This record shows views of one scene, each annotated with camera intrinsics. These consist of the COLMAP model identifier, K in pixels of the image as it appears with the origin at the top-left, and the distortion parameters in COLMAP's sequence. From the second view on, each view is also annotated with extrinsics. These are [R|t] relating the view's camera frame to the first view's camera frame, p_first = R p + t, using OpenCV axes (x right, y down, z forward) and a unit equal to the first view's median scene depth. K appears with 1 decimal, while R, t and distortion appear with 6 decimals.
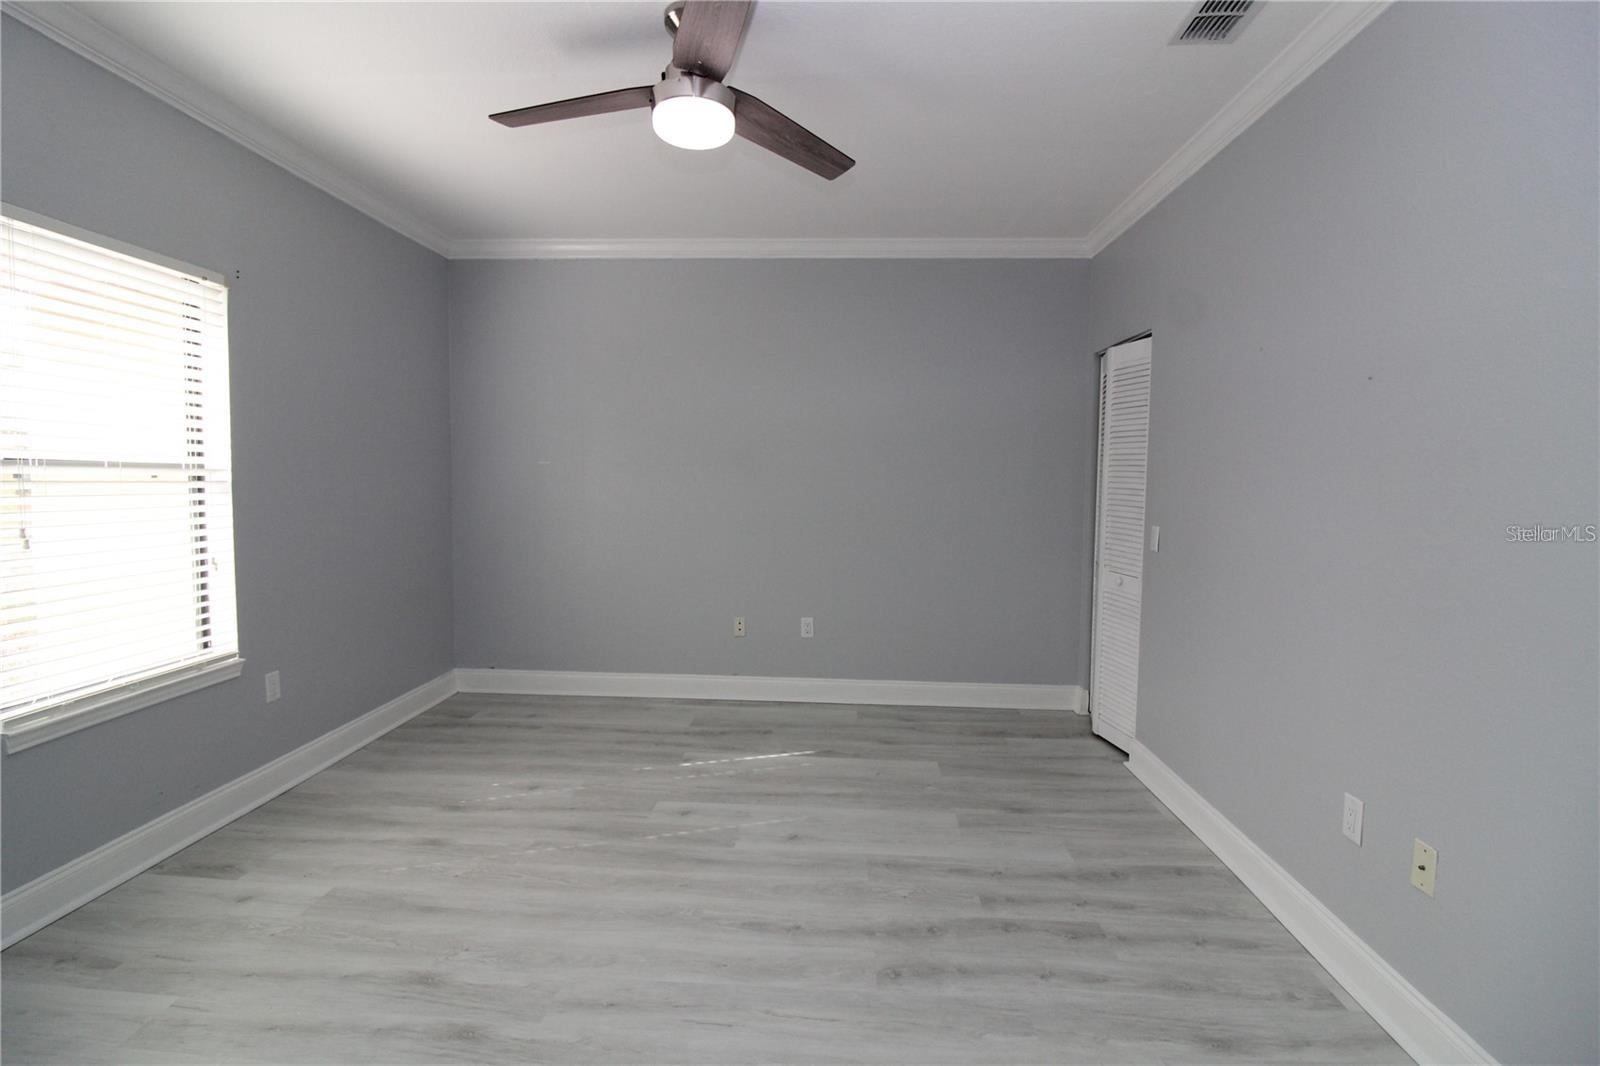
lens RADIAL K [[745.1, 0, 803.6], [0, 745.1, 522.0], [0, 0, 1]] dist [-0.001389, -0.010515]
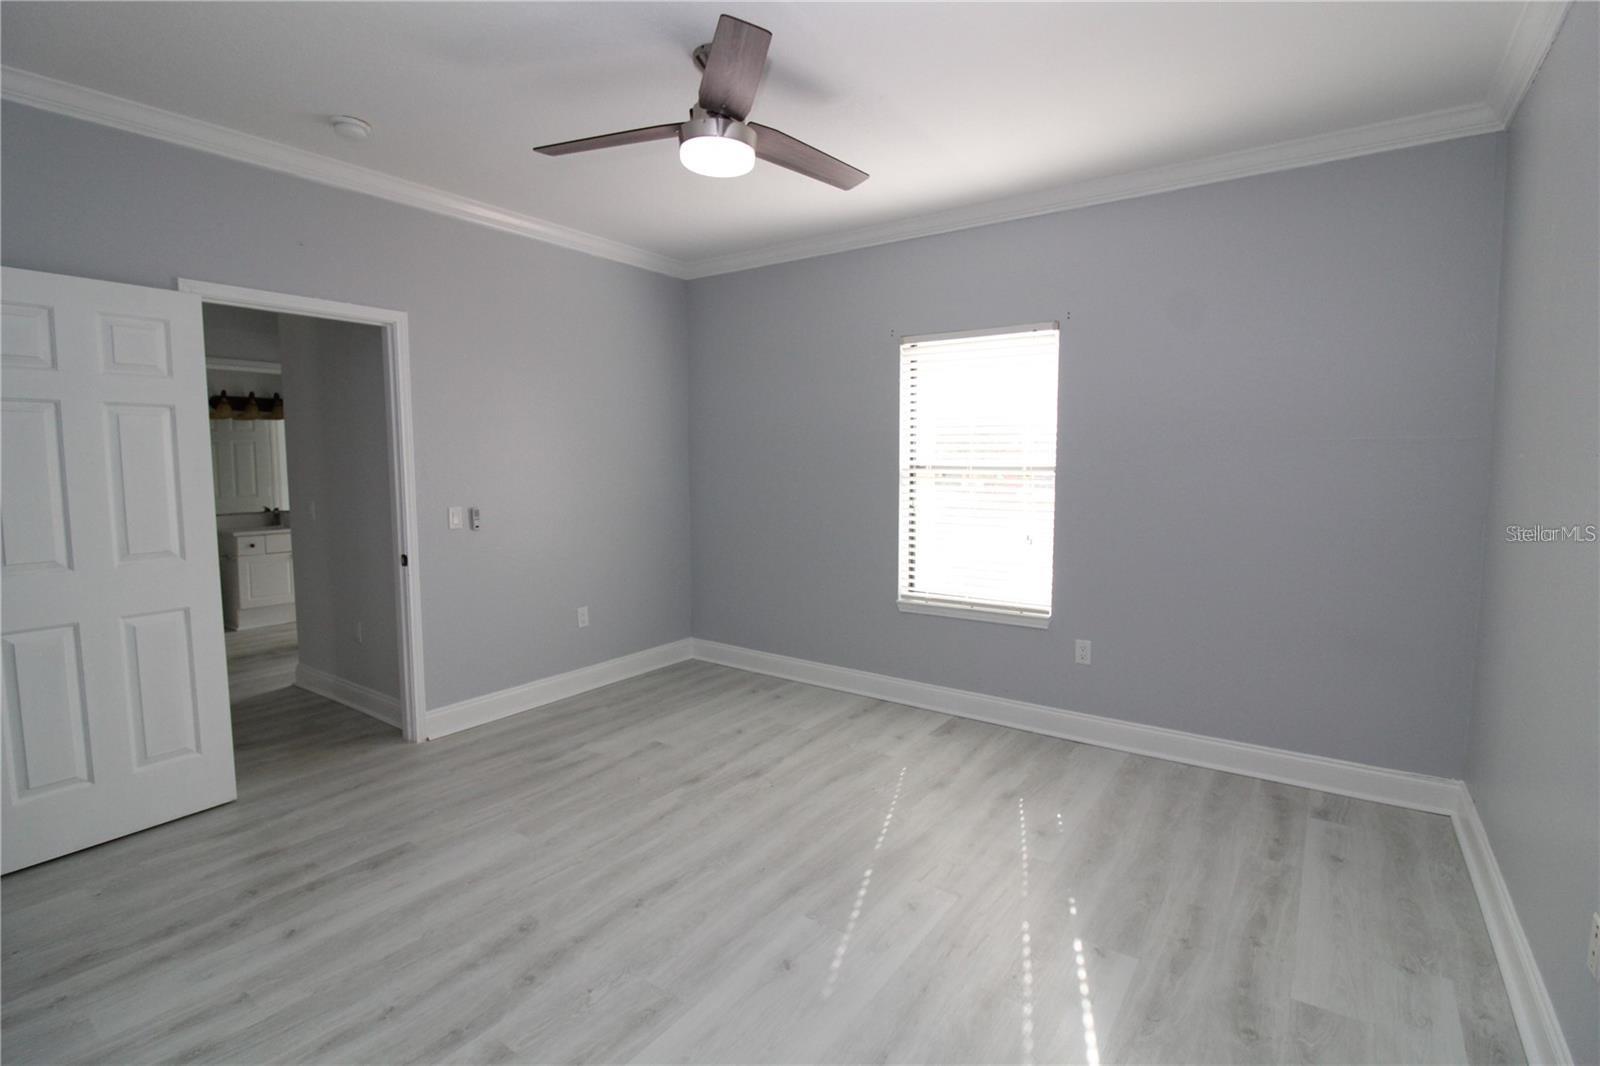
lens RADIAL K [[745.1, 0, 804.8], [0, 745.1, 522.0], [0, 0, 1]] dist [-0.001389, -0.010515]
pose [[-0.534447, 0.057801, -0.843223, 0.492443], [-0.058372, 0.992753, 0.105048, -0.081302], [0.843184, 0.105363, -0.527200, 1.157262]]
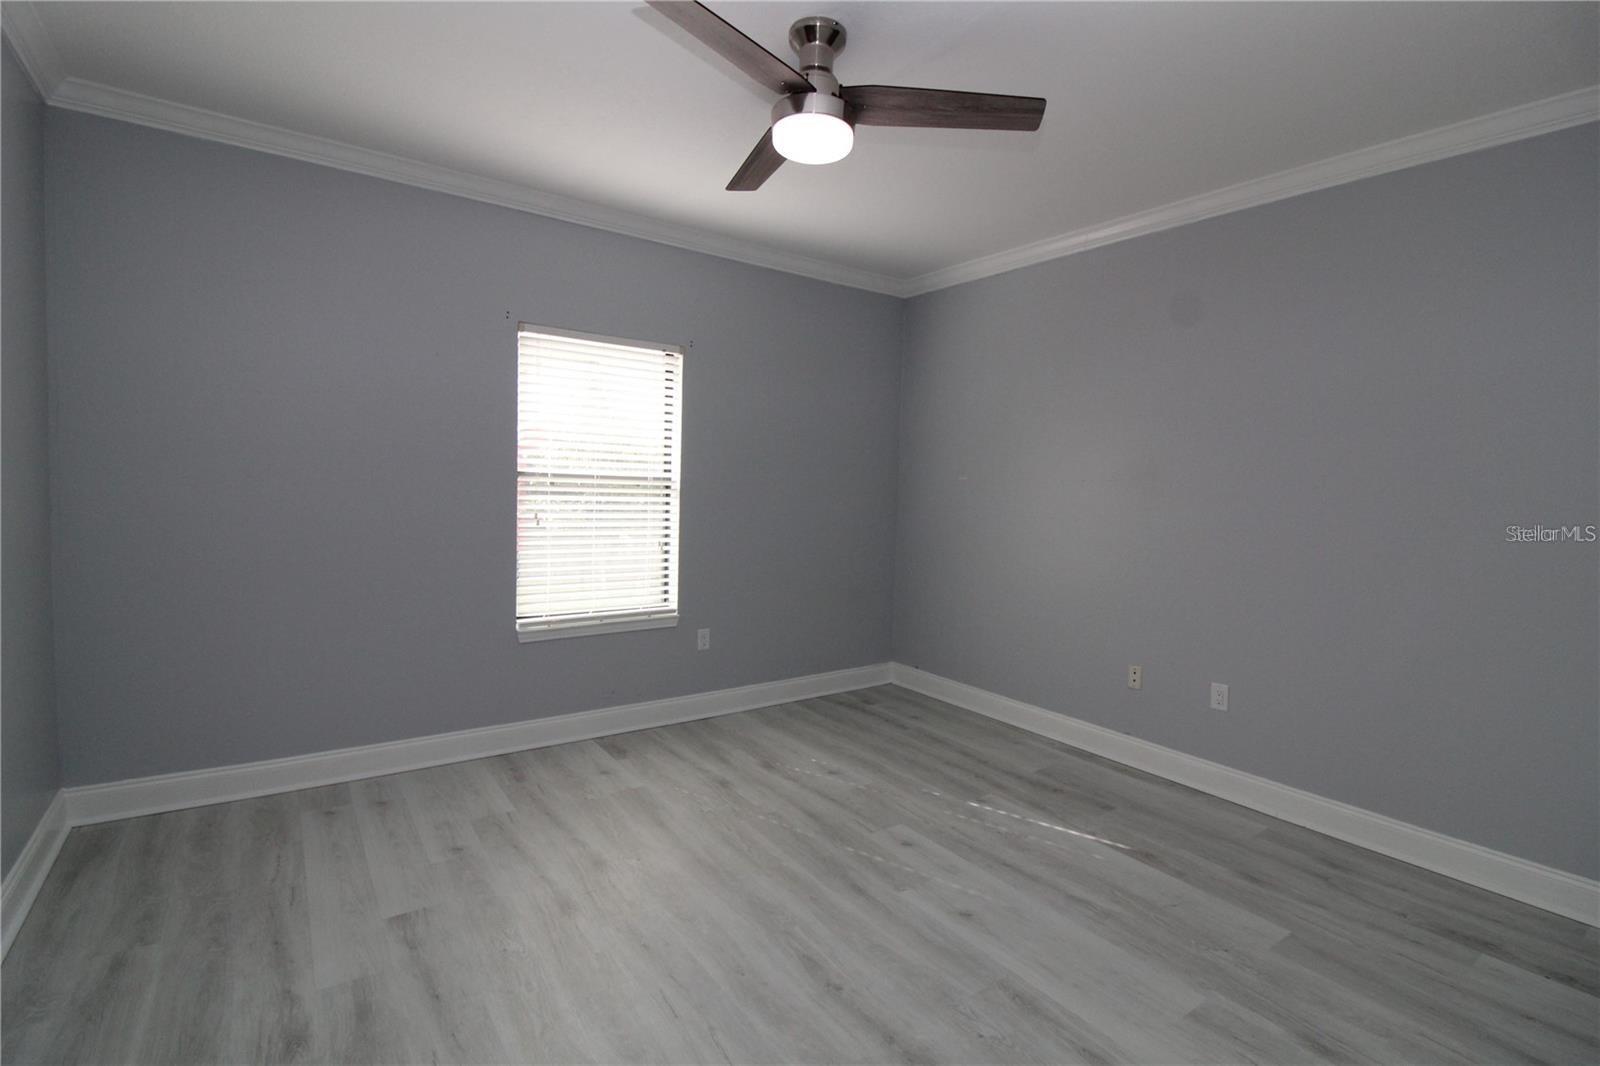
lens RADIAL K [[745.1, 0, 802.7], [0, 745.1, 522.9], [0, 0, 1]] dist [-0.001389, -0.010515]
pose [[0.621426, 0.047653, -0.782023, 0.438529], [-0.067878, 0.997670, 0.006855, -0.014973], [0.780527, 0.048823, 0.623212, 0.255992]]
